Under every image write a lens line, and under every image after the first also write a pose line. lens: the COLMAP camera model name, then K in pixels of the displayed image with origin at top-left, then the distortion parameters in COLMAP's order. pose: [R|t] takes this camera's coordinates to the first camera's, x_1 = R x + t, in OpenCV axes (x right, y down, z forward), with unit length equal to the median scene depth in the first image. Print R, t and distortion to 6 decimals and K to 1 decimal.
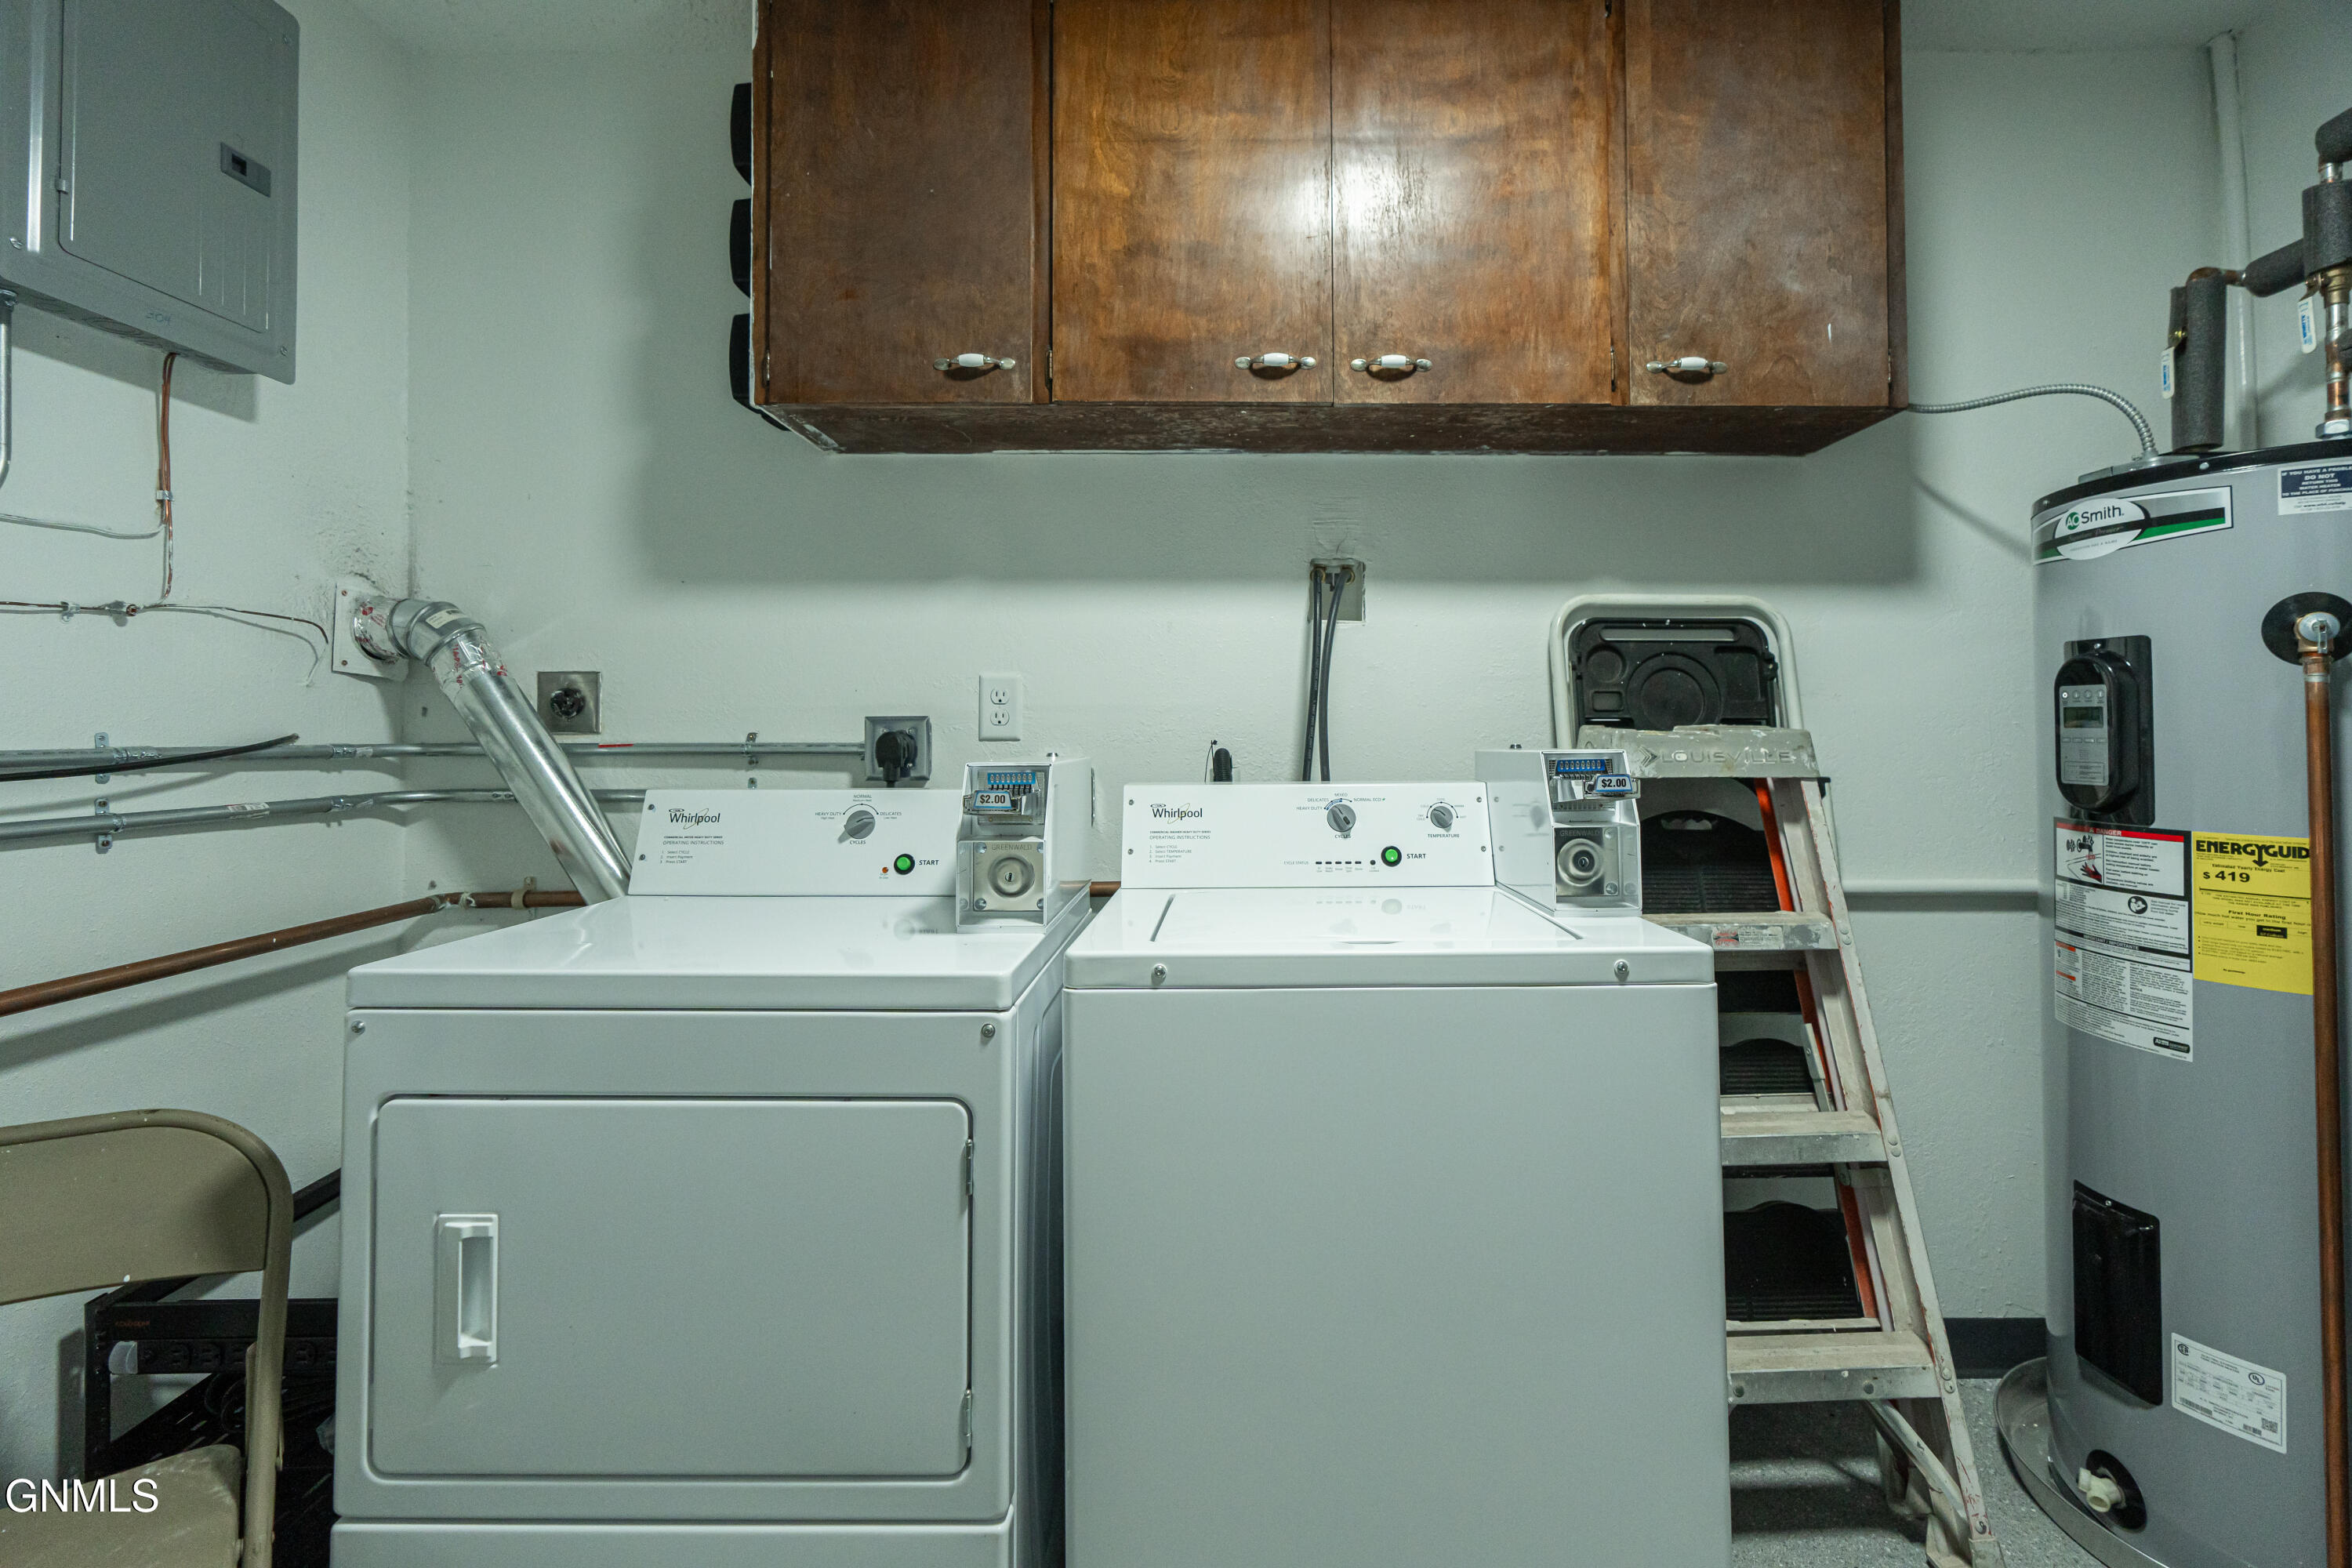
lens RADIAL K [[1066.9, 0, 1239.5], [0, 1066.9, 700.7], [0, 0, 1]] dist [-0.015329, 0.004942]
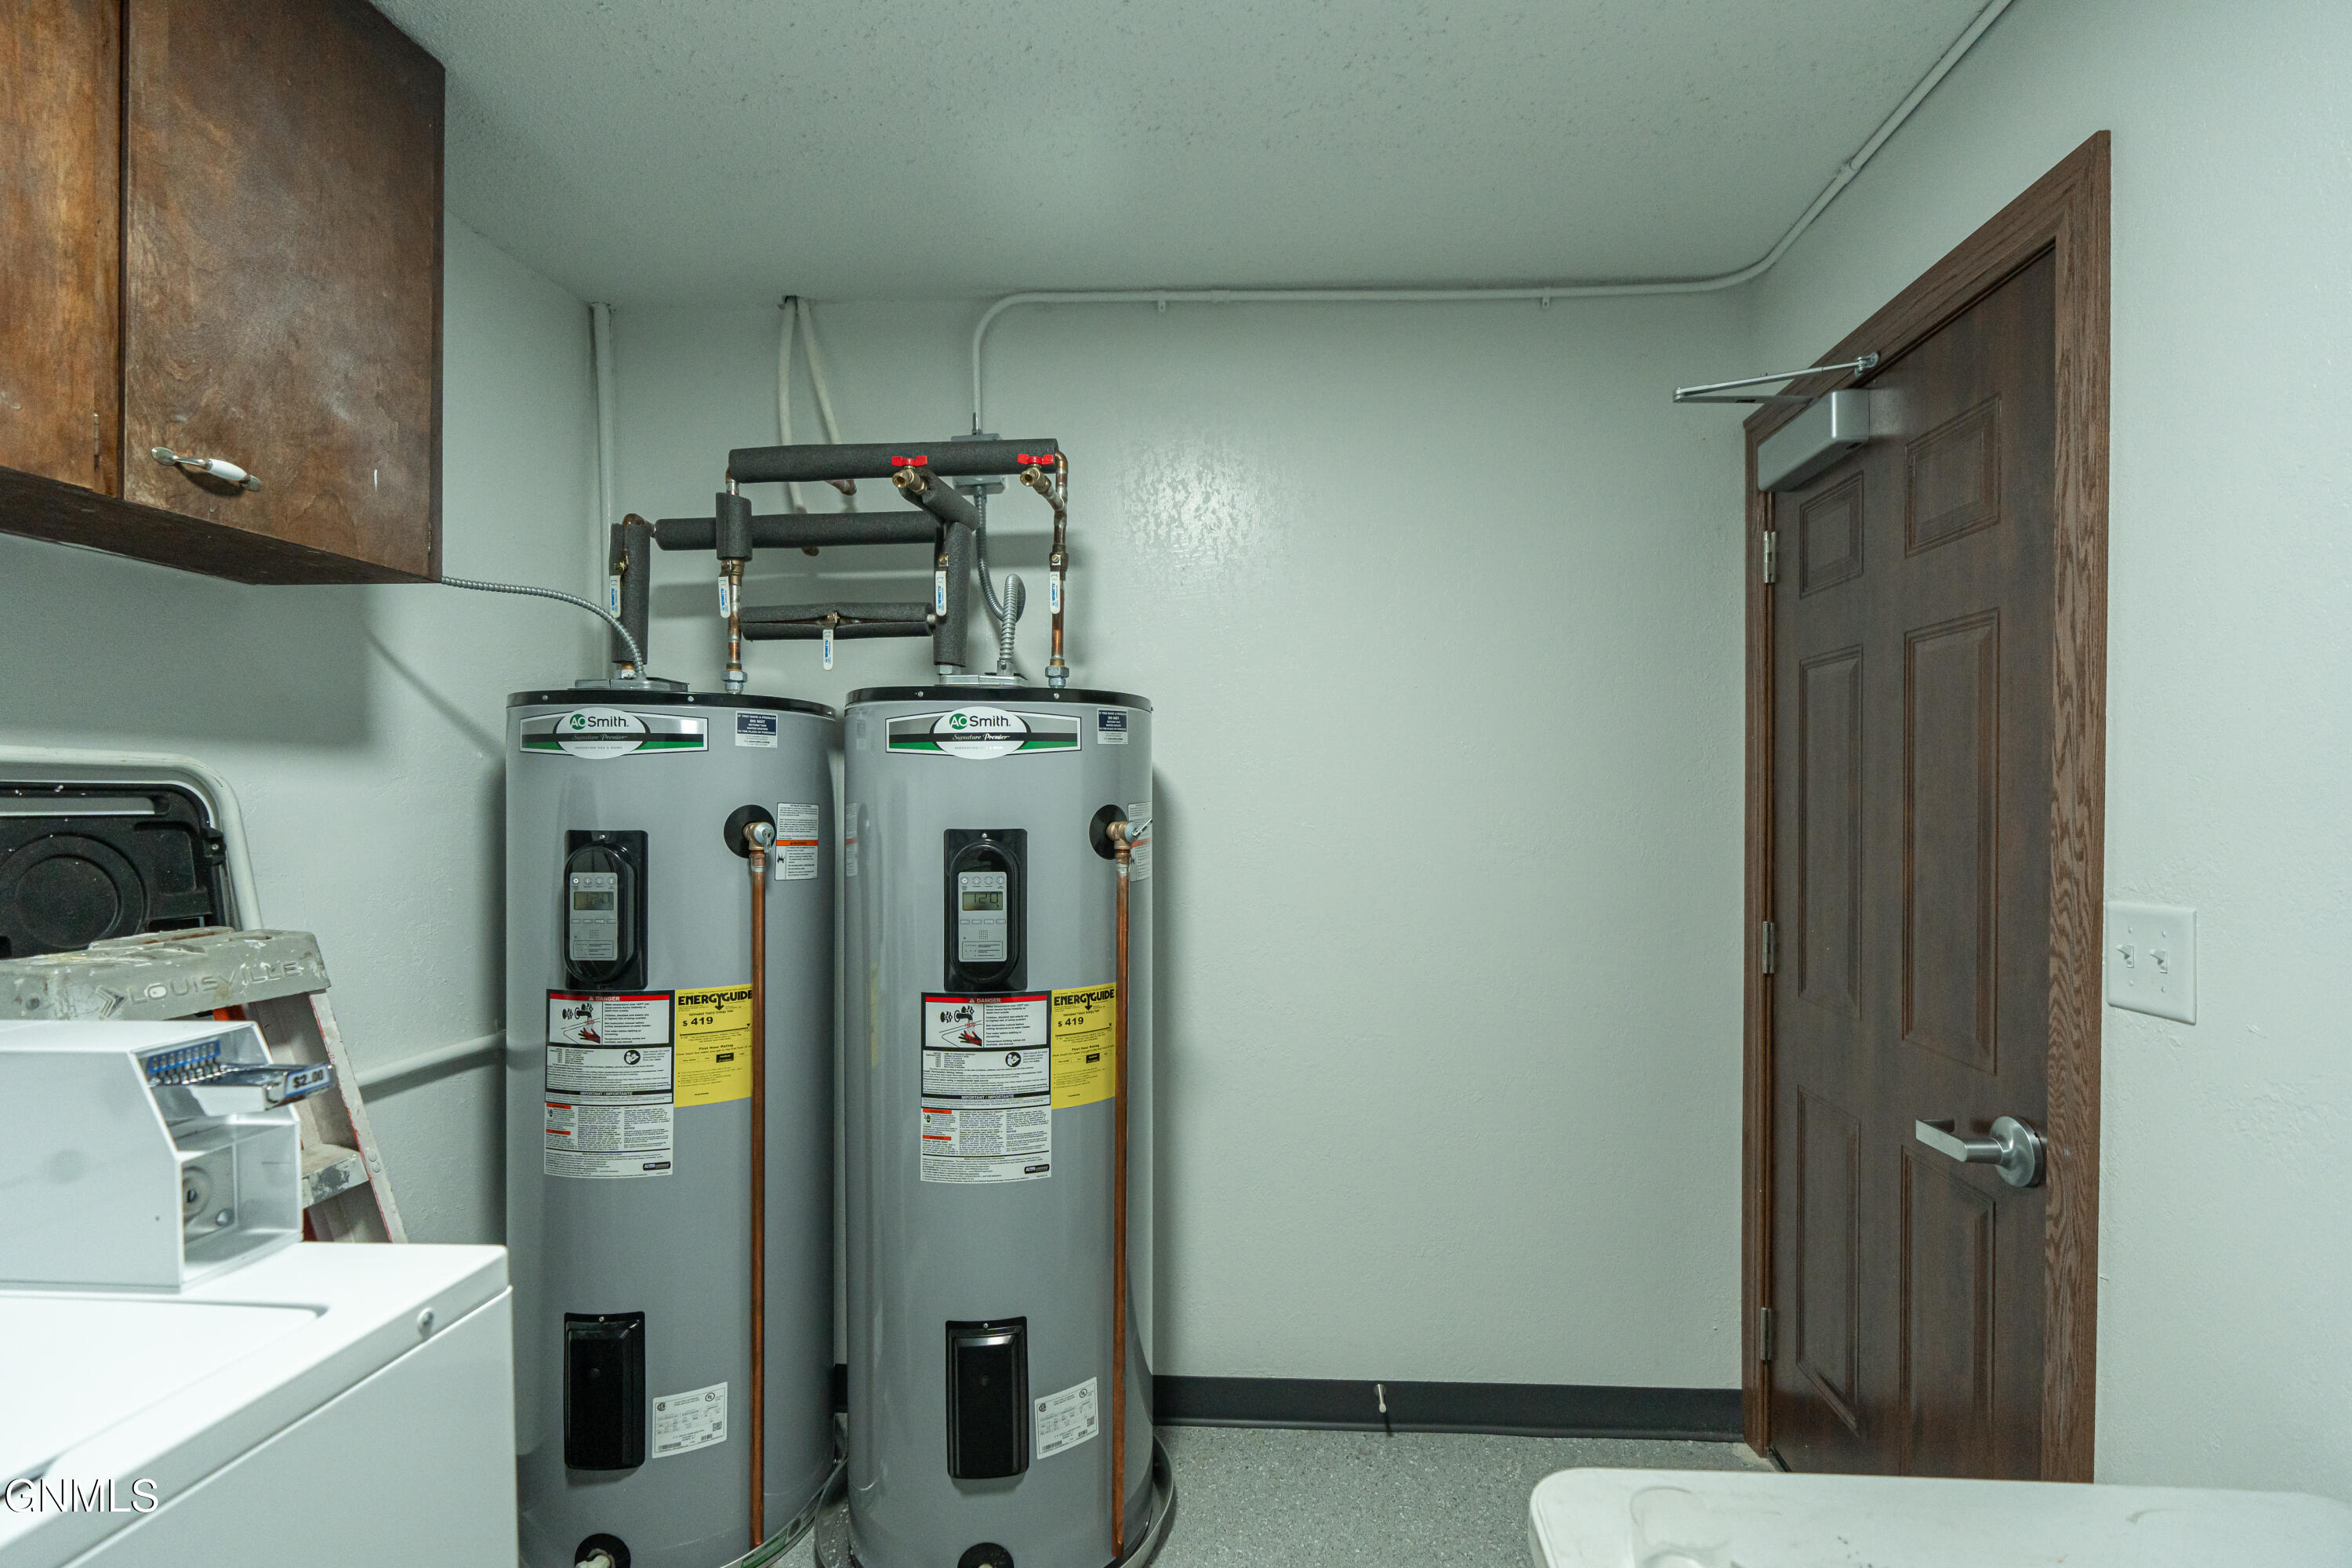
lens RADIAL K [[1066.9, 0, 1208.0], [0, 1066.9, 788.2], [0, 0, 1]] dist [-0.015329, 0.004942]
pose [[0.073452, 0.008167, 0.997265, -0.262294], [-0.029007, 0.999561, -0.006049, -0.106888], [-0.996877, -0.028484, 0.073656, 0.242770]]
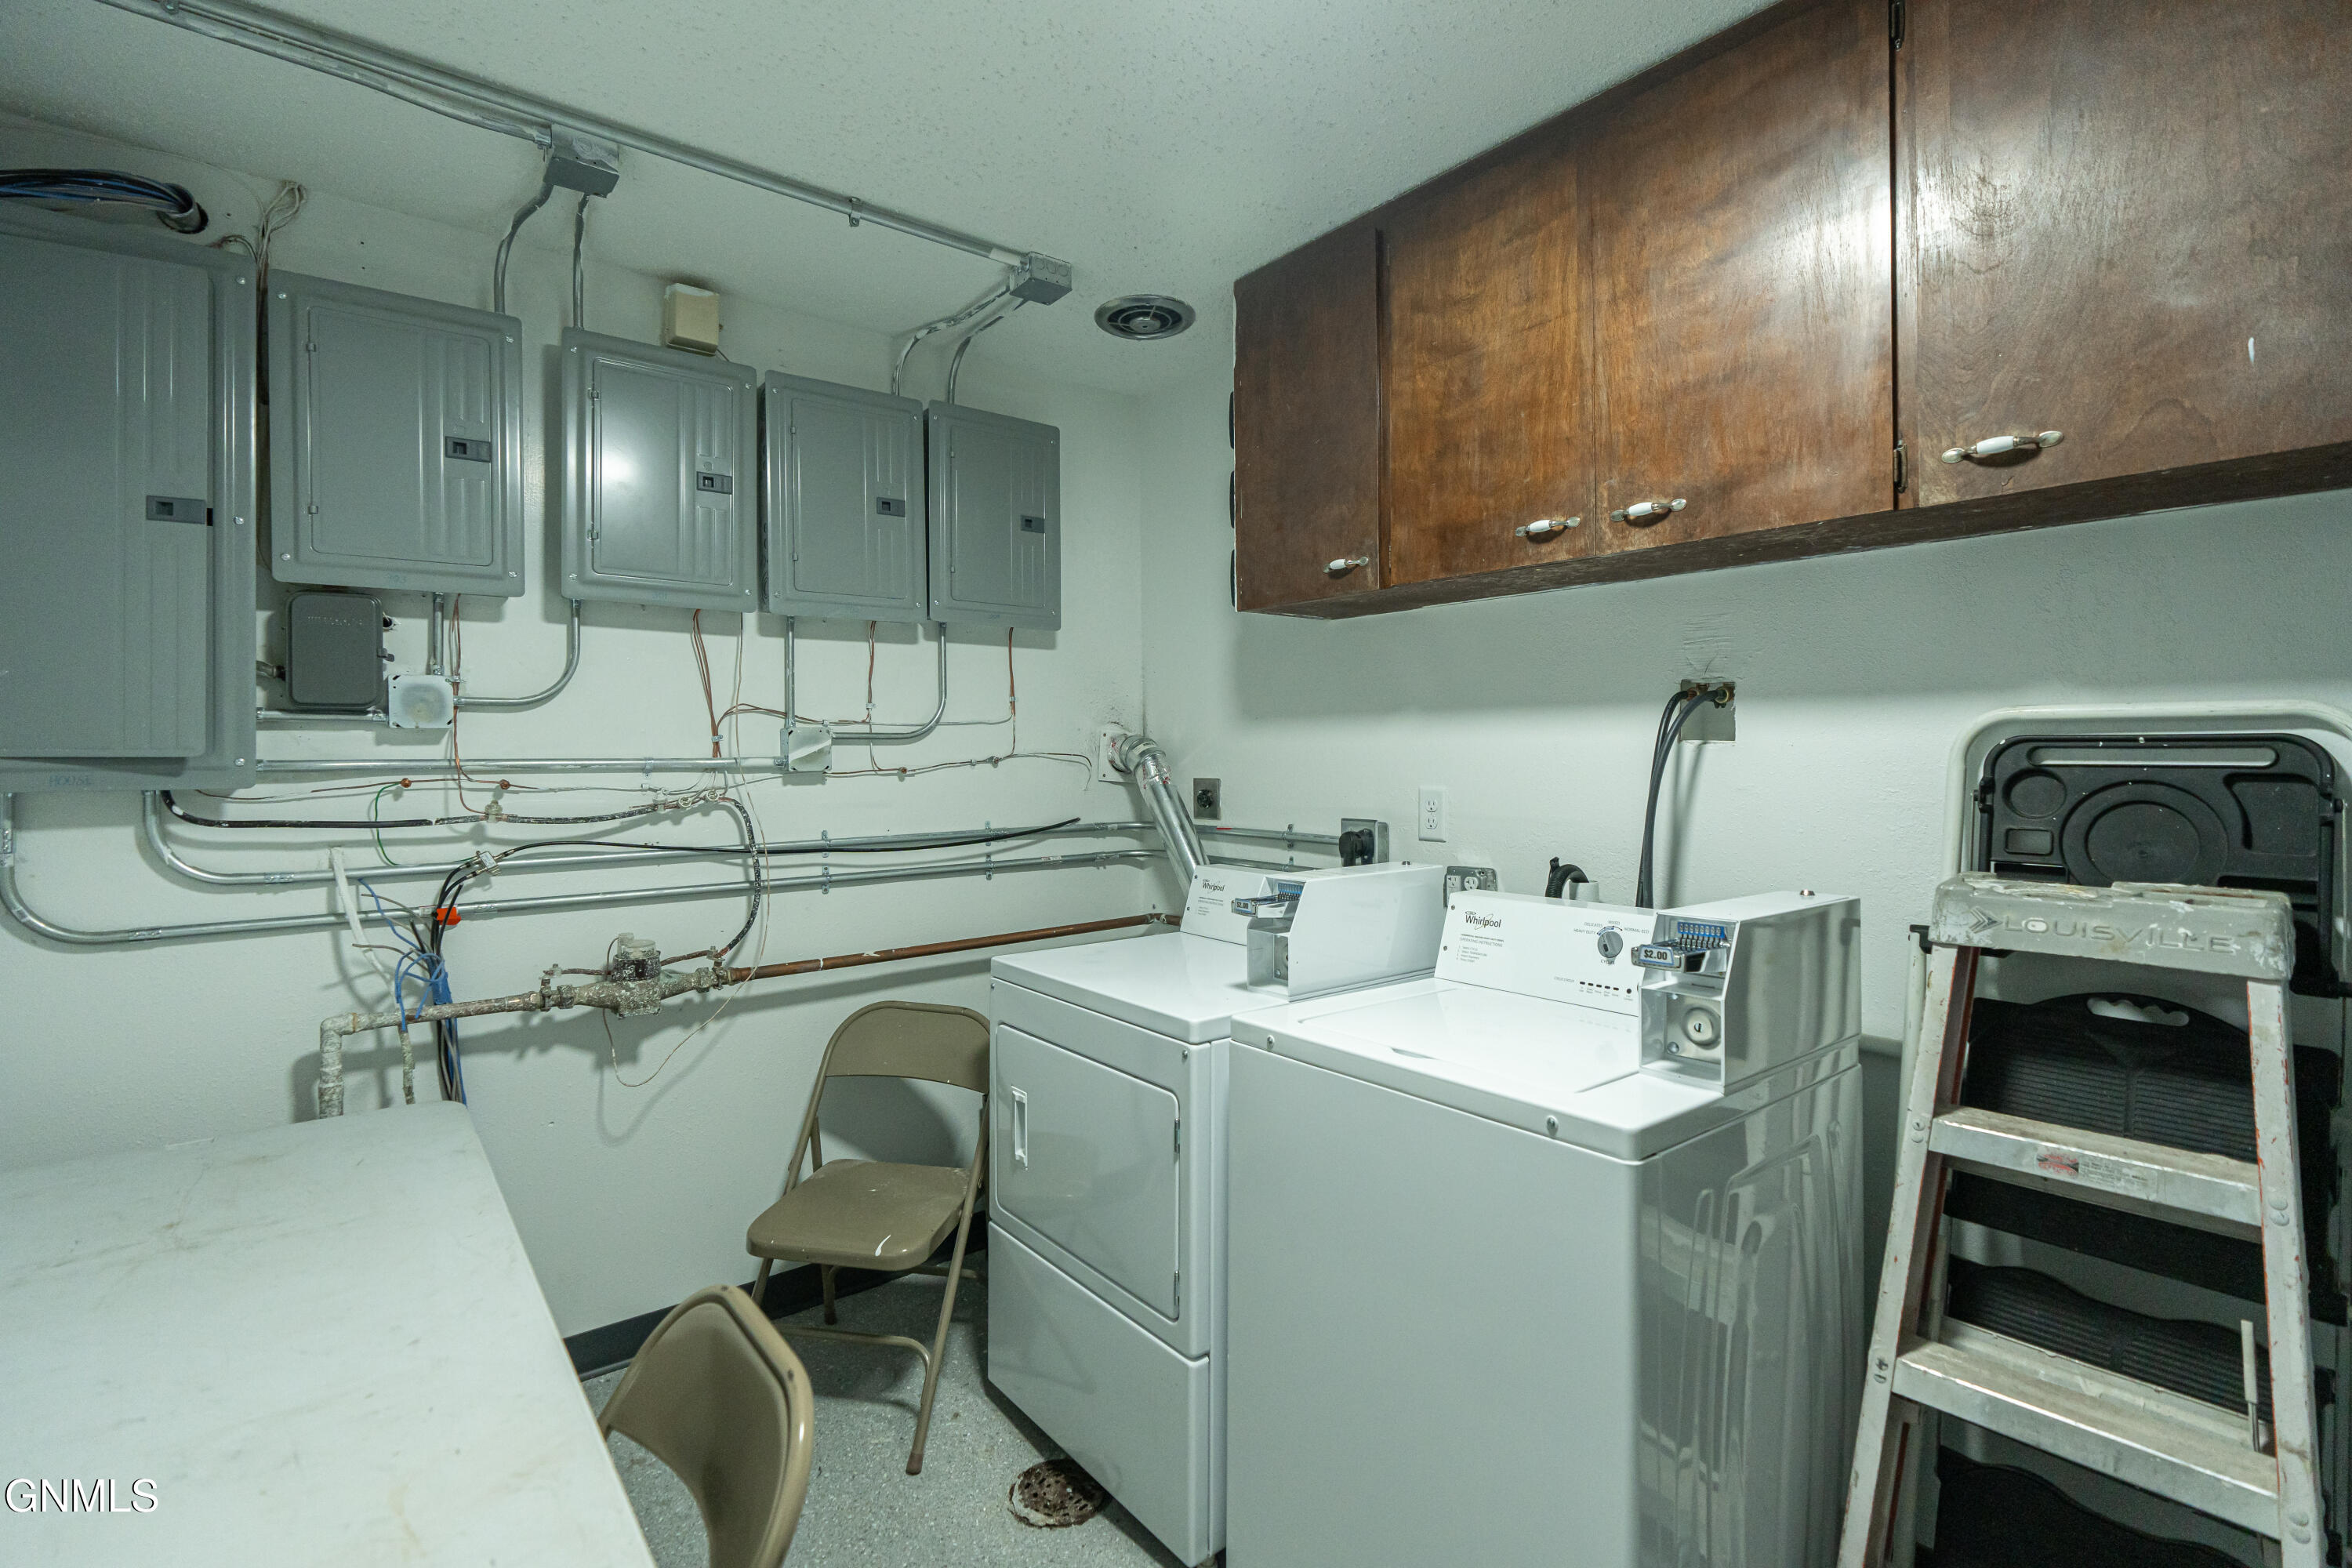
lens RADIAL K [[1066.9, 0, 1168.0], [0, 1066.9, 741.5], [0, 0, 1]] dist [-0.015329, 0.004942]
pose [[0.617663, -0.010142, -0.786377, 0.659676], [0.027122, 0.999597, 0.008410, -0.114059], [0.785975, -0.026522, 0.617689, 0.000319]]
